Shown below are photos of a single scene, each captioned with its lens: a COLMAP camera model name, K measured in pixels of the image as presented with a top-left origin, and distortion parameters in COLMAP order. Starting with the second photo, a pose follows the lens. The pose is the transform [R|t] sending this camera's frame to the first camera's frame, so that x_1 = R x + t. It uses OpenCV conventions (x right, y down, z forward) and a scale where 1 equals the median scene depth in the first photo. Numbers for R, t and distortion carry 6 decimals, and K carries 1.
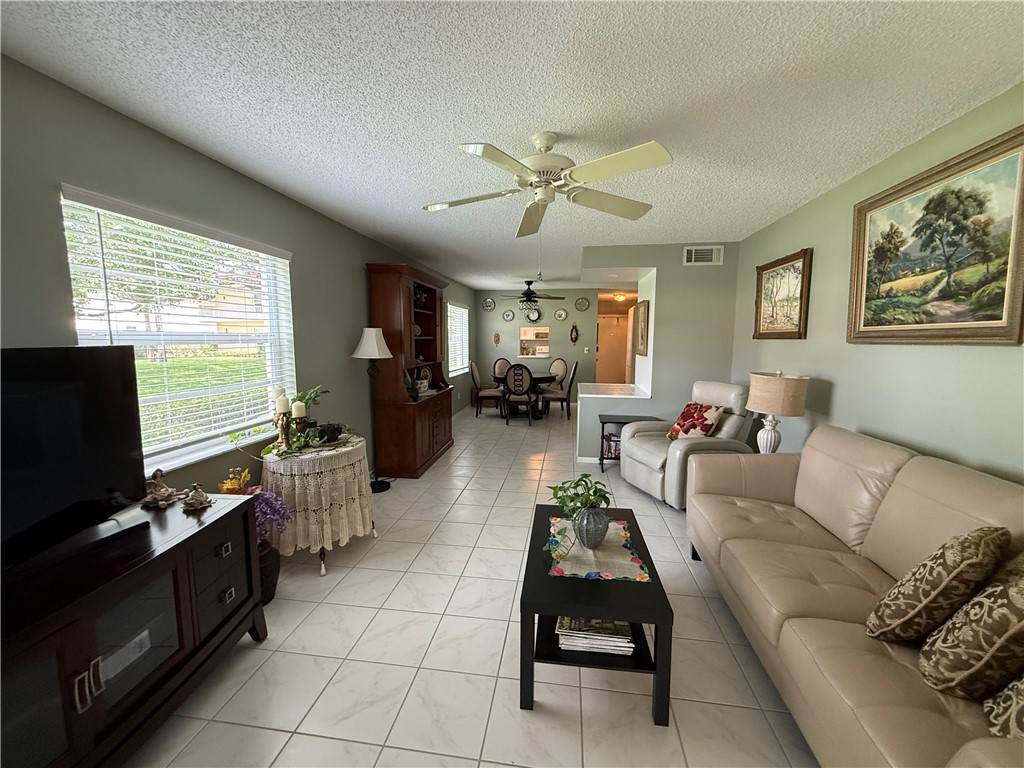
lens RADIAL K [[414.0, 0, 512.0], [0, 414.0, 384.0], [0, 0, 1]] dist [-0.000059, -0.000003]
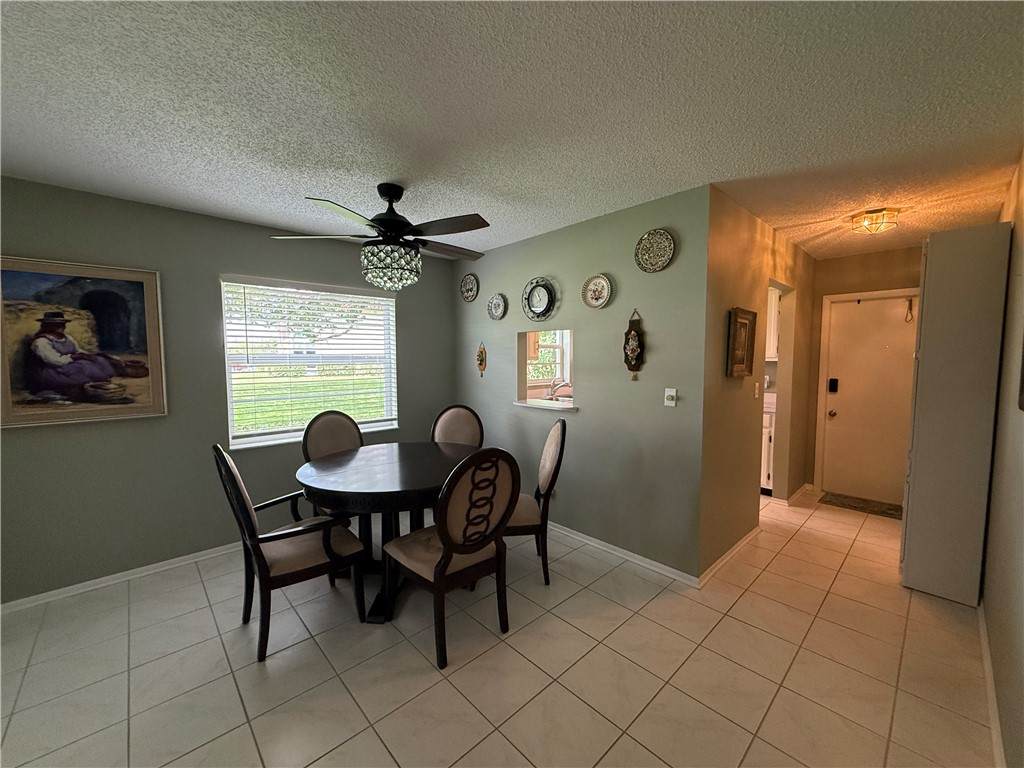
lens RADIAL K [[408.3, 0, 512.0], [0, 408.3, 384.0], [0, 0, 1]] dist [0.000233, 0.000004]
pose [[0.782309, 0.038101, -0.621725, 0.275877], [-0.065582, 0.997618, -0.021385, -0.076861], [0.619429, 0.057504, 0.782944, 0.689683]]
